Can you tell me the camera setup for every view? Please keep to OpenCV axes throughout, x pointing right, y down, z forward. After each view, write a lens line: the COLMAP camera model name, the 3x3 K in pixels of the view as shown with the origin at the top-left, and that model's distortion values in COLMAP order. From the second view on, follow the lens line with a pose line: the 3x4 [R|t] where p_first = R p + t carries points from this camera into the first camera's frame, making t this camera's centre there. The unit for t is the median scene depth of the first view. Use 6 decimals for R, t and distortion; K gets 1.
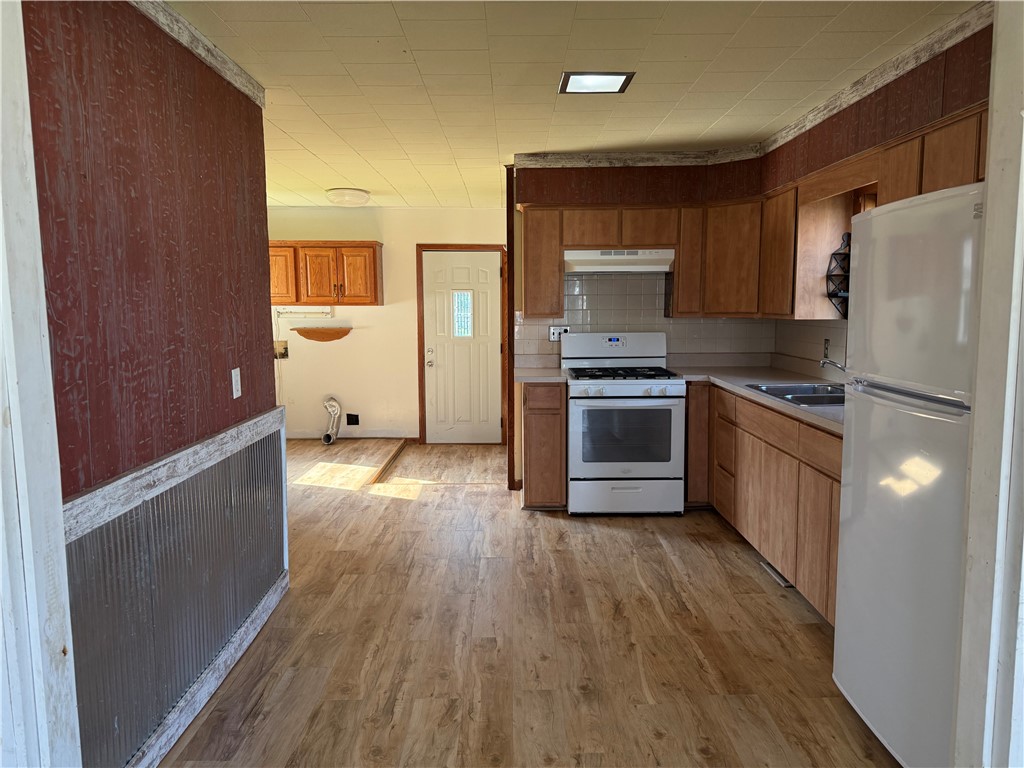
lens RADIAL K [[708.4, 0, 496.0], [0, 708.4, 388.8], [0, 0, 1]] dist [0.001575, -0.040627]
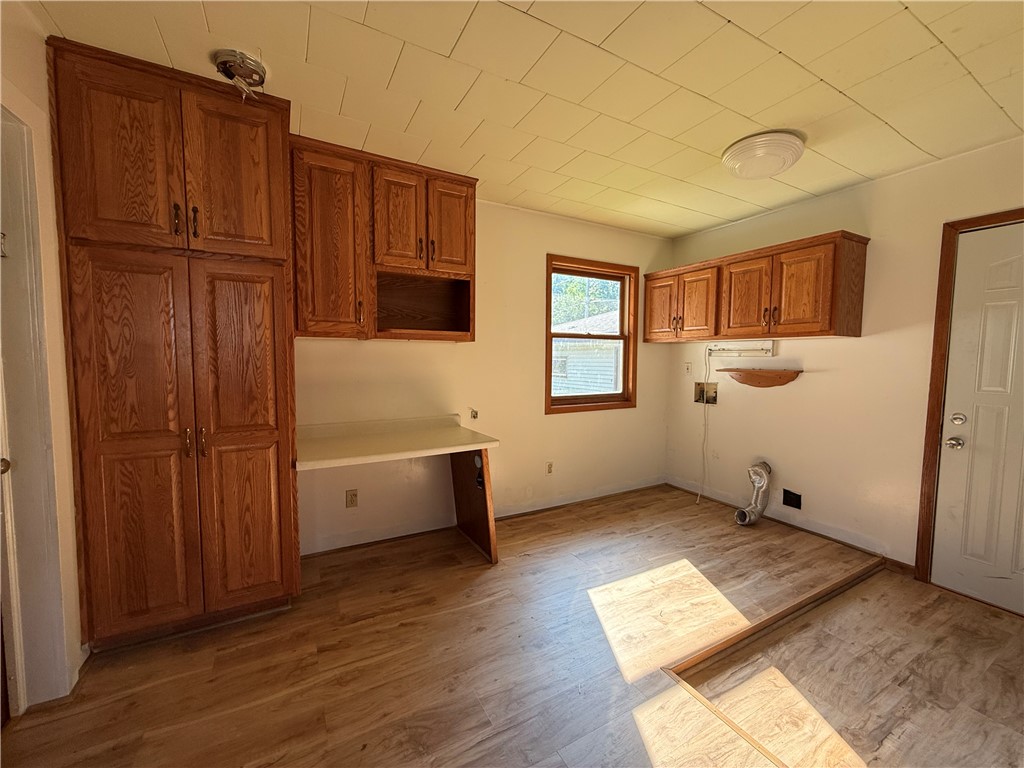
lens RADIAL K [[407.7, 0, 511.1], [0, 407.7, 387.5], [0, 0, 1]] dist [-0.000737, -0.000212]
pose [[0.499051, 0.066983, -0.863980, 0.002791], [-0.106738, 0.994168, 0.015422, -0.047149], [0.859974, 0.084524, 0.503290, 0.578341]]
